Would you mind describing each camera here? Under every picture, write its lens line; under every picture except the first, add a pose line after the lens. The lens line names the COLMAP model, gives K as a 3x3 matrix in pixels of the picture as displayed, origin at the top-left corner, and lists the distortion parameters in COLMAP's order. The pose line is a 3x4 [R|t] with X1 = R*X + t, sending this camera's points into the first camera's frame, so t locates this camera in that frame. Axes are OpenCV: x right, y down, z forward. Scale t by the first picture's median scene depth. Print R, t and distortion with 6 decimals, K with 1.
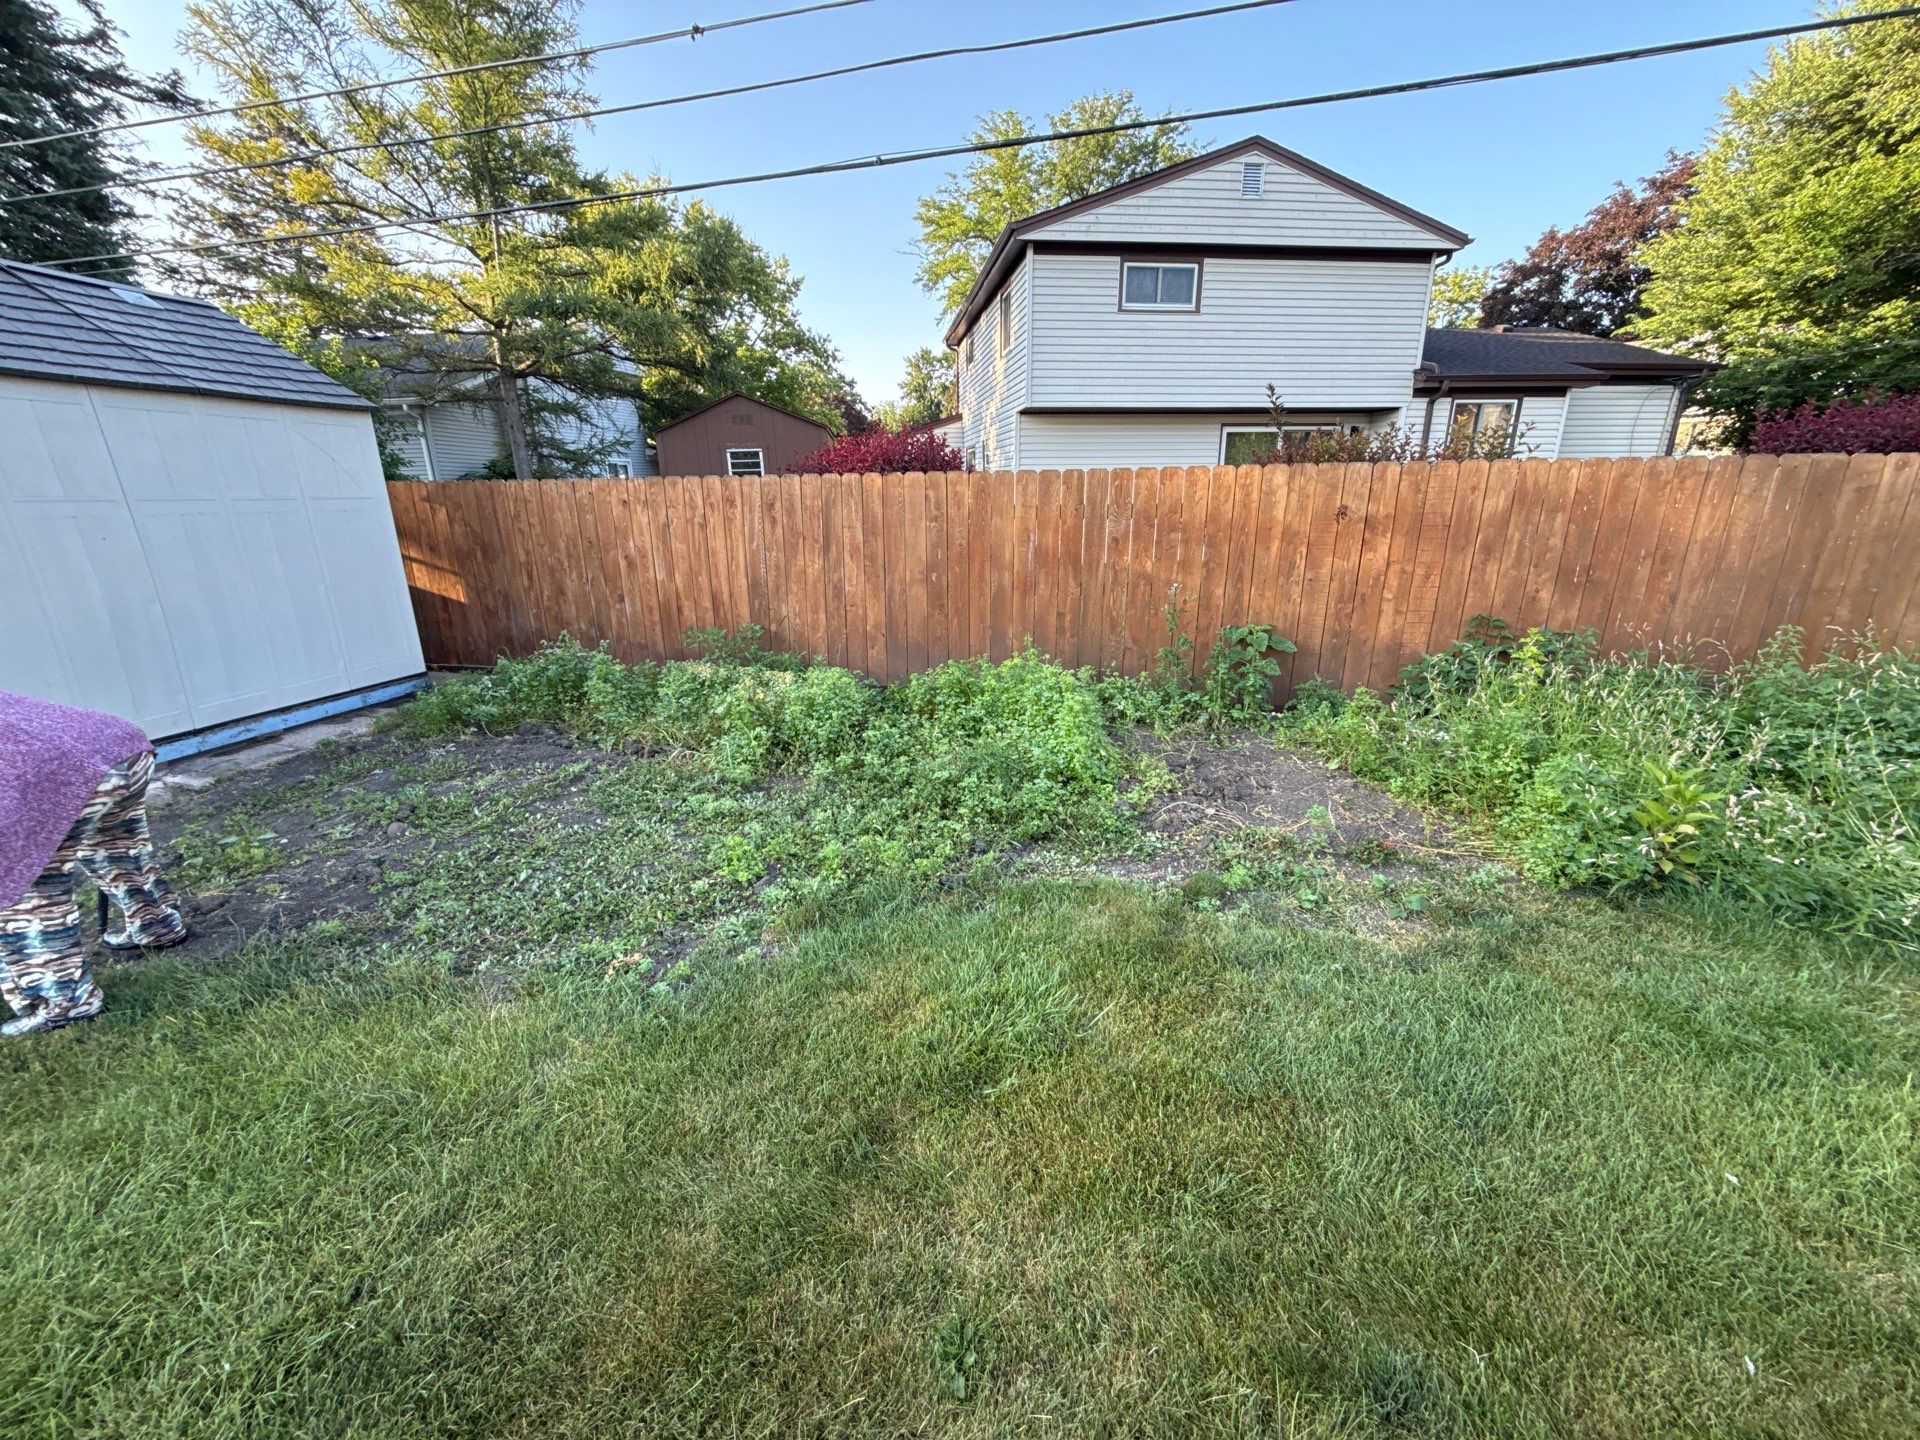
lens RADIAL K [[761.5, 0, 957.0], [0, 761.5, 718.1], [0, 0, 1]] dist [0.000596, -0.000415]
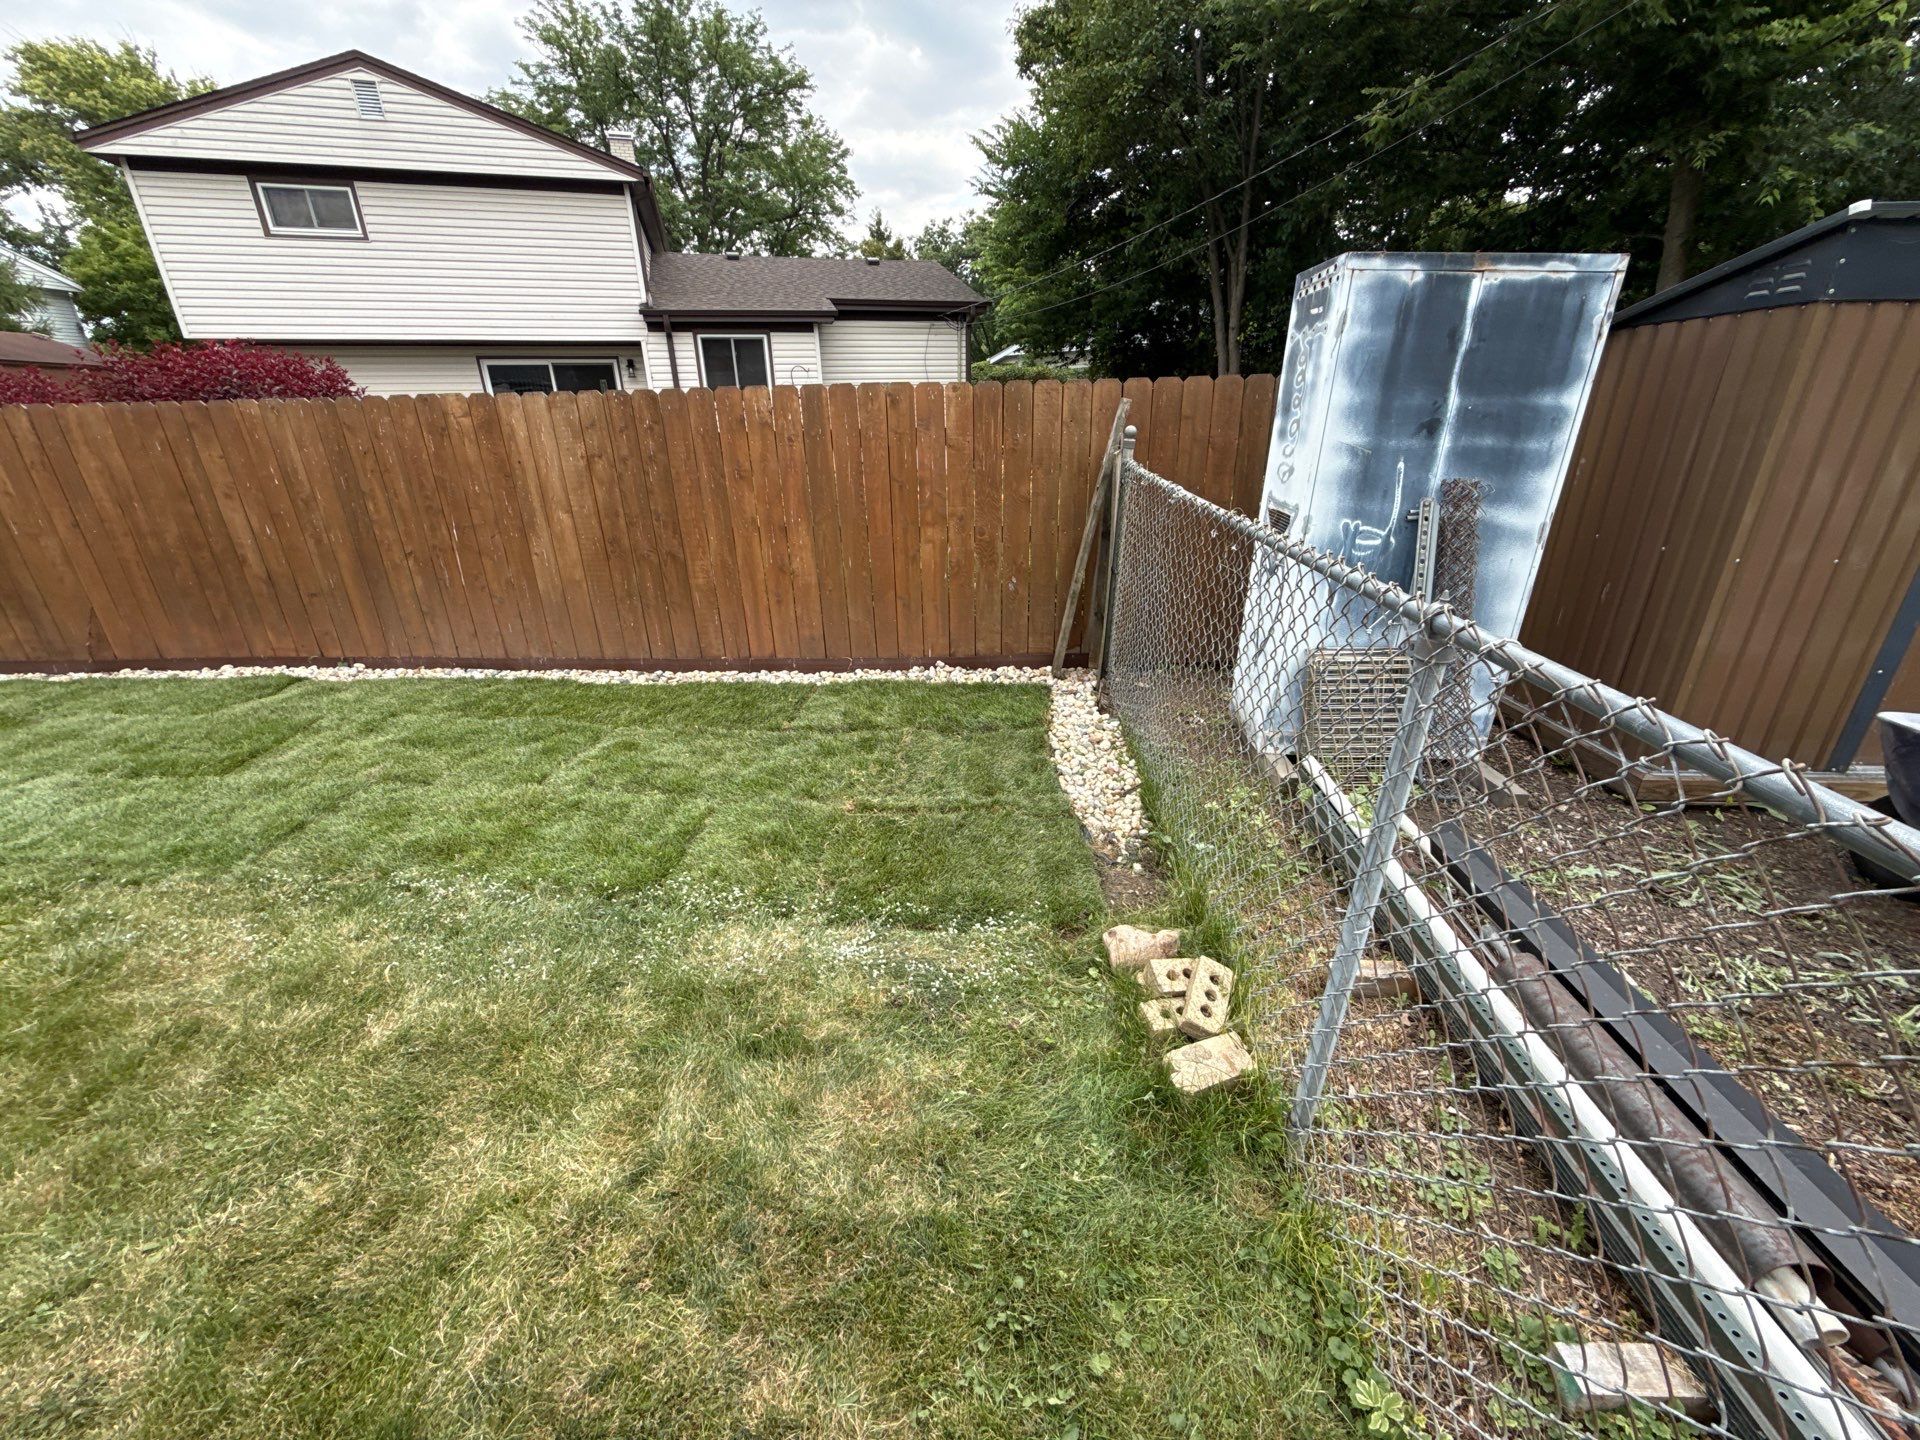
lens RADIAL K [[761.5, 0, 959.0], [0, 761.5, 717.9], [0, 0, 1]] dist [0.000596, -0.000415]
pose [[0.985756, -0.067772, 0.153920, 1.969519], [0.054011, 0.994303, 0.091892, 0.065558], [-0.159271, -0.082270, 0.983801, -0.300230]]
